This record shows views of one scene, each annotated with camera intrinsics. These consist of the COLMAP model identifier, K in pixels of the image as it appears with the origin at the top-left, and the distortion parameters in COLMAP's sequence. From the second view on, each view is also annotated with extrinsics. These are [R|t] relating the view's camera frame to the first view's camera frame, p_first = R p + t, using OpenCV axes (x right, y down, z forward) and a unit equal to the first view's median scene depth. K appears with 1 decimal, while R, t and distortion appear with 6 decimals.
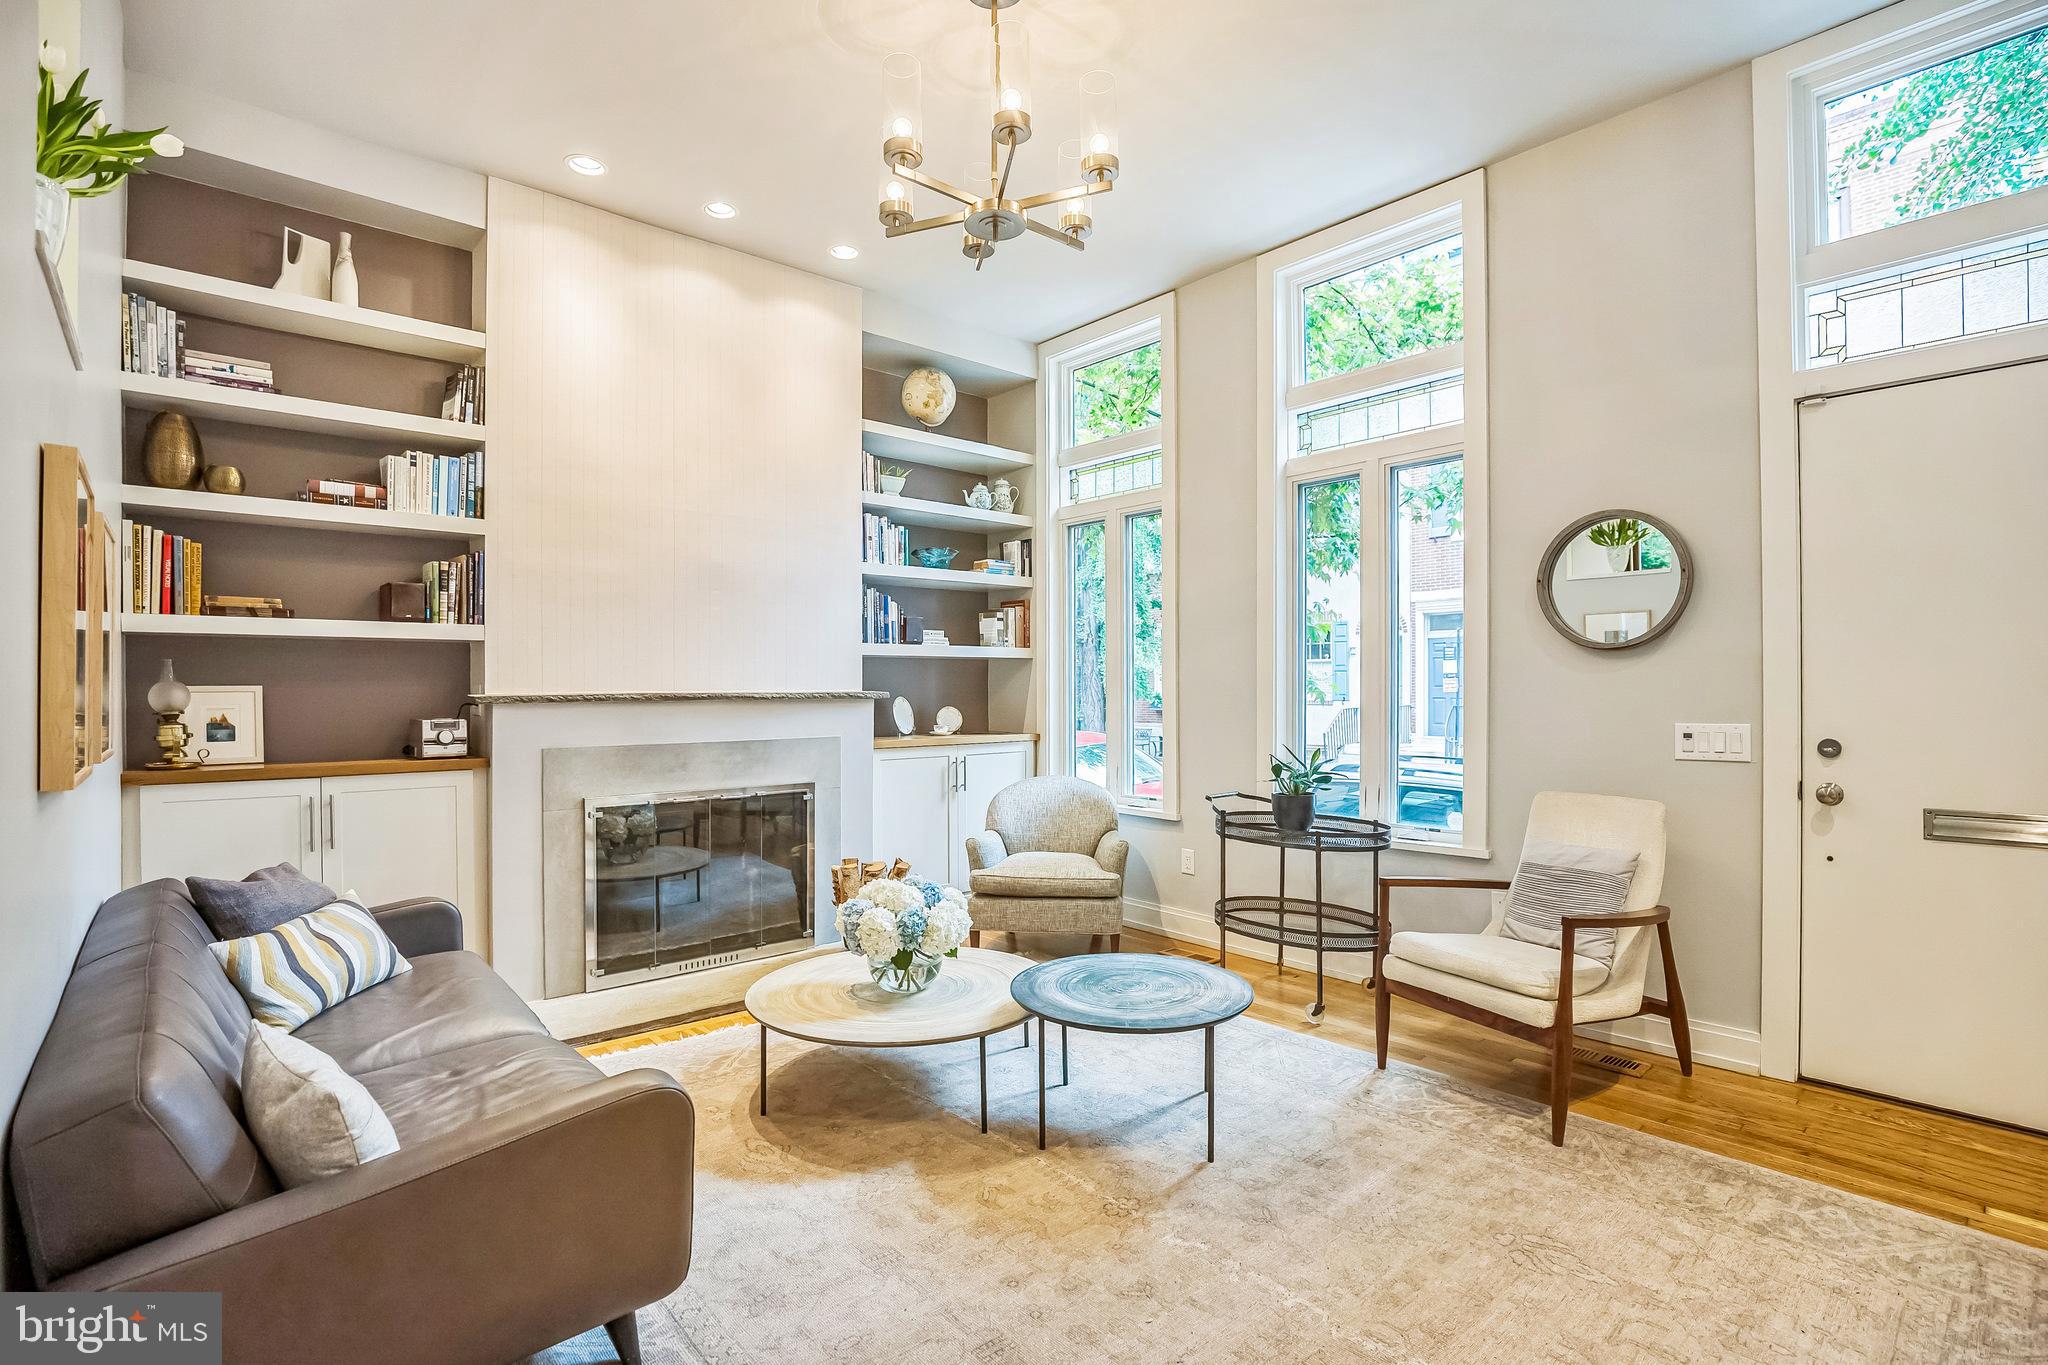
lens RADIAL K [[956.9, 0, 1055.5], [0, 956.9, 692.9], [0, 0, 1]] dist [-0.039559, 0.001478]
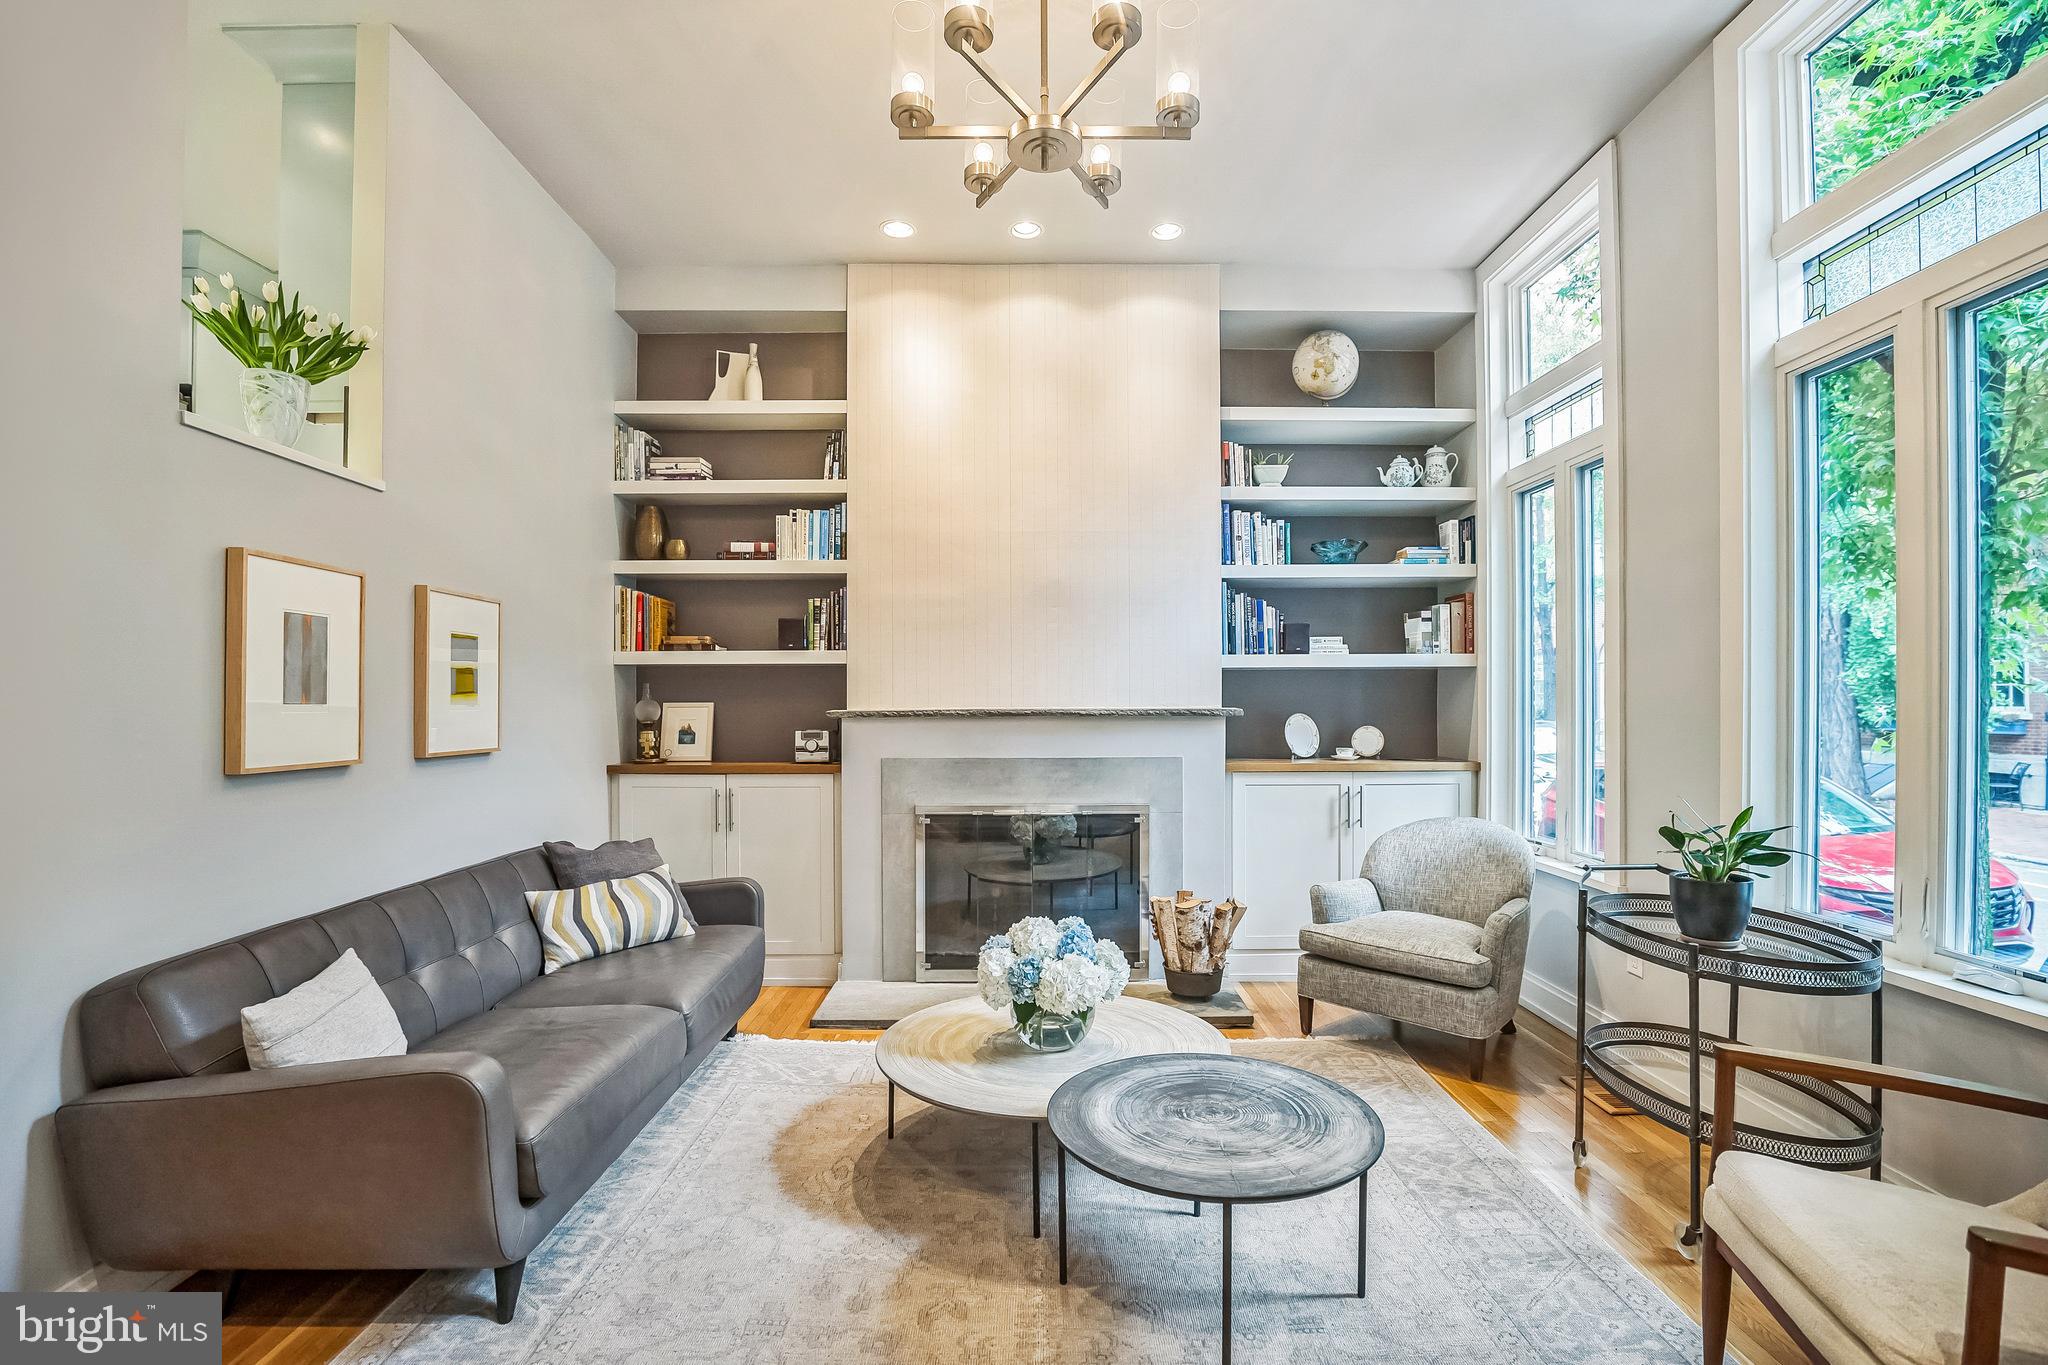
lens RADIAL K [[956.9, 0, 1048.6], [0, 956.9, 702.1], [0, 0, 1]] dist [-0.039559, 0.001478]
pose [[0.746194, 0.000206, -0.665728, 0.334823], [-0.003069, 0.999990, -0.003131, -0.004735], [0.665721, 0.004379, 0.746188, 0.261089]]
